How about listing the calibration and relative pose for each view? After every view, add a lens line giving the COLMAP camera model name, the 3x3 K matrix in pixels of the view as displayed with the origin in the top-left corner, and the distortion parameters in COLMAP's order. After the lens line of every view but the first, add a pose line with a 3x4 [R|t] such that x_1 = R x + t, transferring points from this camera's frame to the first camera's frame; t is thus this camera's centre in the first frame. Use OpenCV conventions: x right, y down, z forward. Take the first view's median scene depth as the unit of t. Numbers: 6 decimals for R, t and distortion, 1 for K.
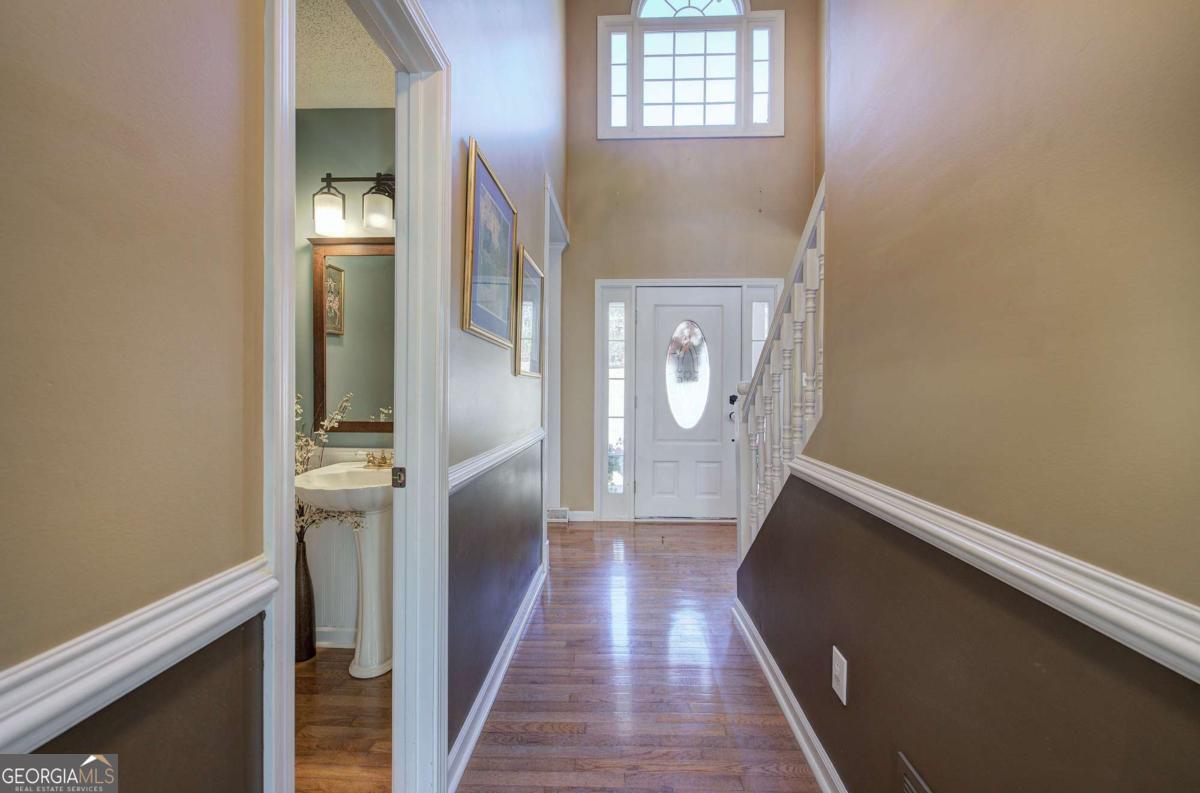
lens RADIAL K [[509.5, 0, 607.5], [0, 509.5, 392.2], [0, 0, 1]] dist [-0.000615, -0.000415]
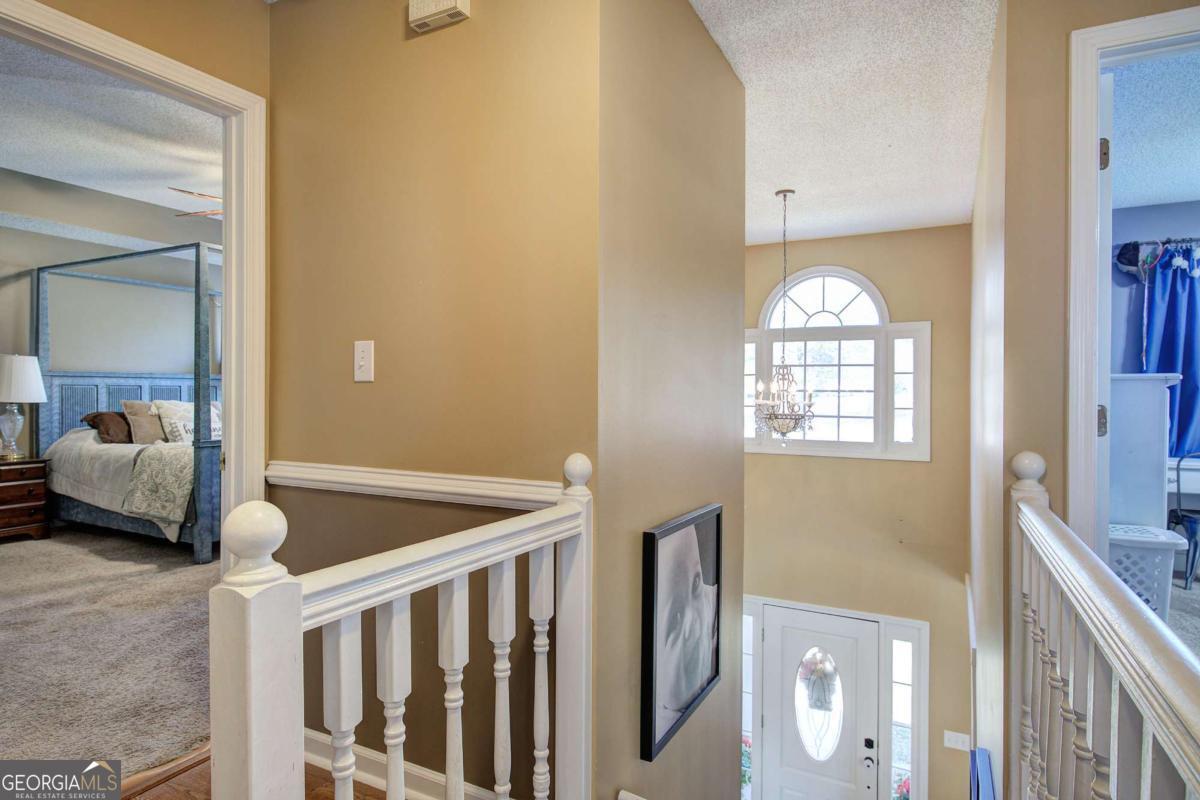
lens RADIAL K [[674.5, 0, 596.5], [0, 674.5, 401.9], [0, 0, 1]] dist [0.005223, 0.000191]
pose [[0.909304, 0.004055, -0.416113, 0.299841], [-0.003729, 0.999992, 0.001597, -0.591478], [0.416116, 0.000100, 0.909312, -0.306961]]
